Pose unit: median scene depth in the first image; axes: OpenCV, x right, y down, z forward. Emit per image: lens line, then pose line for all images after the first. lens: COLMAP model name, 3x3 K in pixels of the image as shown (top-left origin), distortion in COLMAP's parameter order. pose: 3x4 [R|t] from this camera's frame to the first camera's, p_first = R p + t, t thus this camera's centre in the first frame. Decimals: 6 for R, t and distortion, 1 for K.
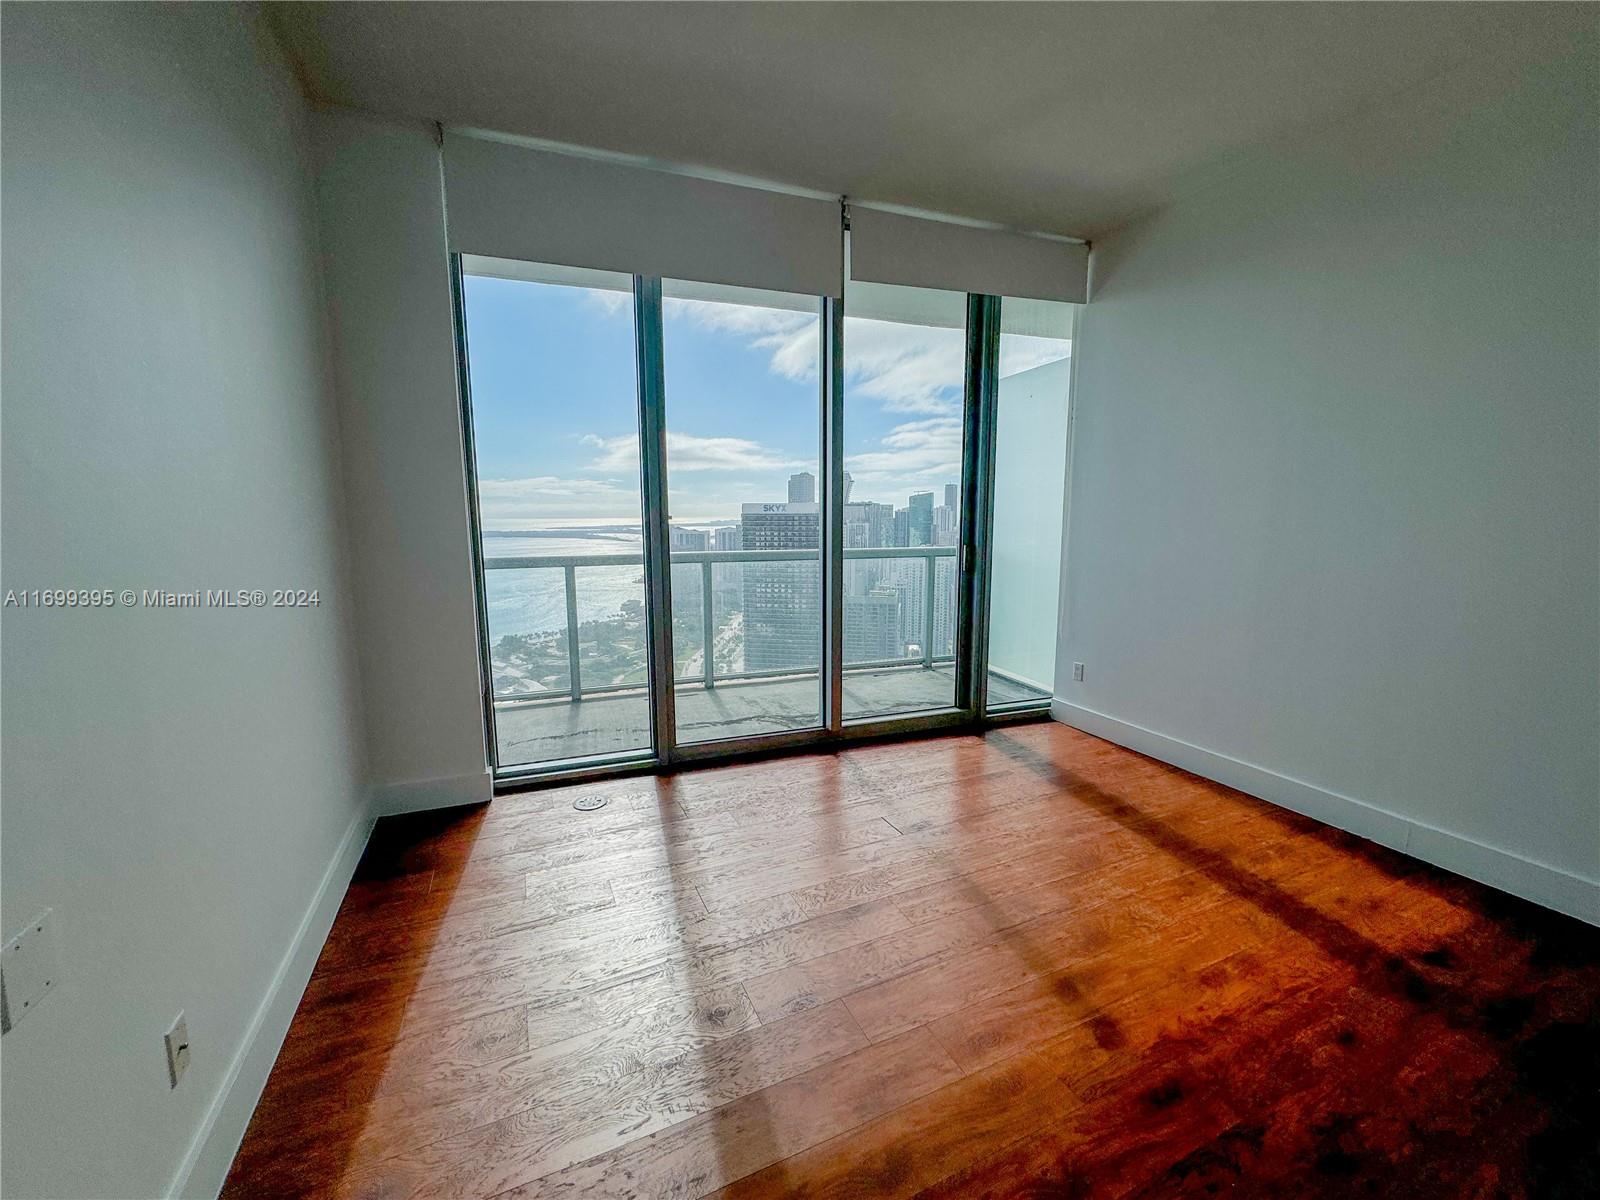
lens RADIAL K [[635.2, 0, 799.0], [0, 635.2, 600.9], [0, 0, 1]] dist [-0.002622, 0.000650]
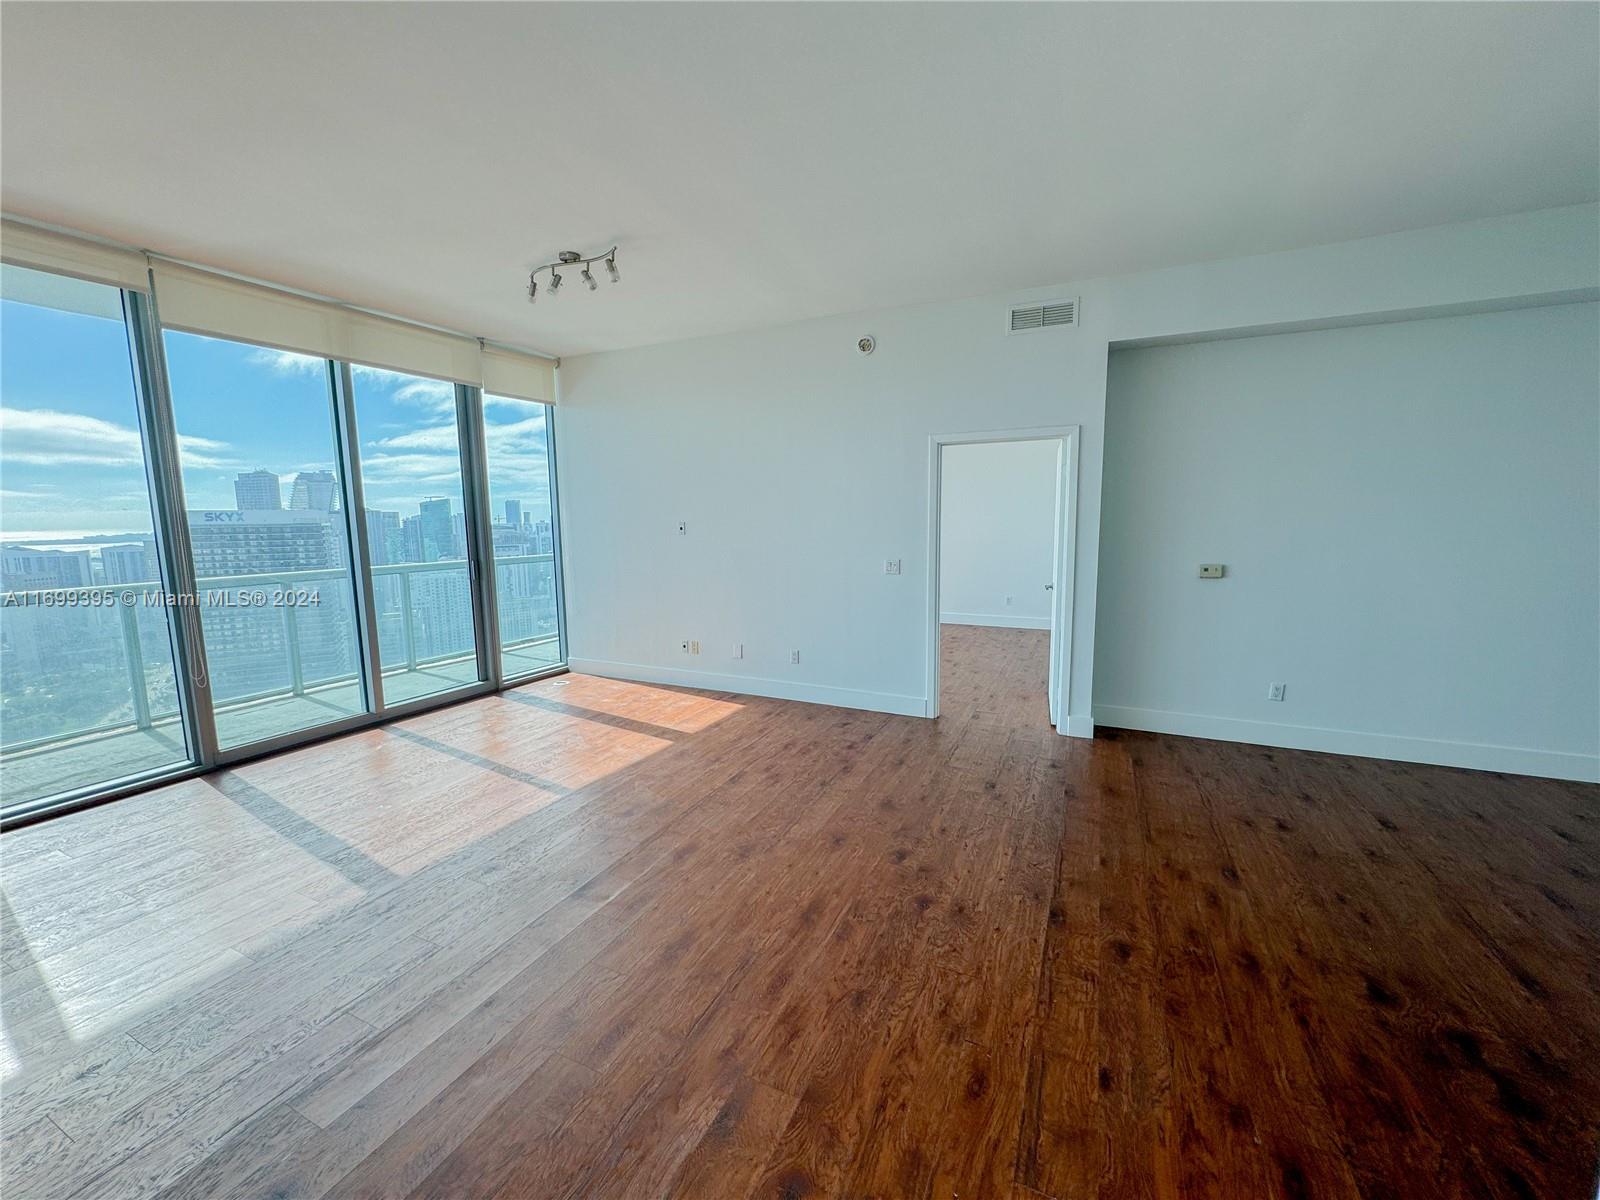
lens RADIAL K [[635.2, 0, 799.0], [0, 635.2, 600.9], [0, 0, 1]] dist [-0.002622, 0.000650]
pose [[0.762368, -0.089403, 0.640939, -0.087128], [0.096606, 0.995036, 0.023887, 0.023057], [-0.639893, 0.043708, 0.767220, -0.482790]]
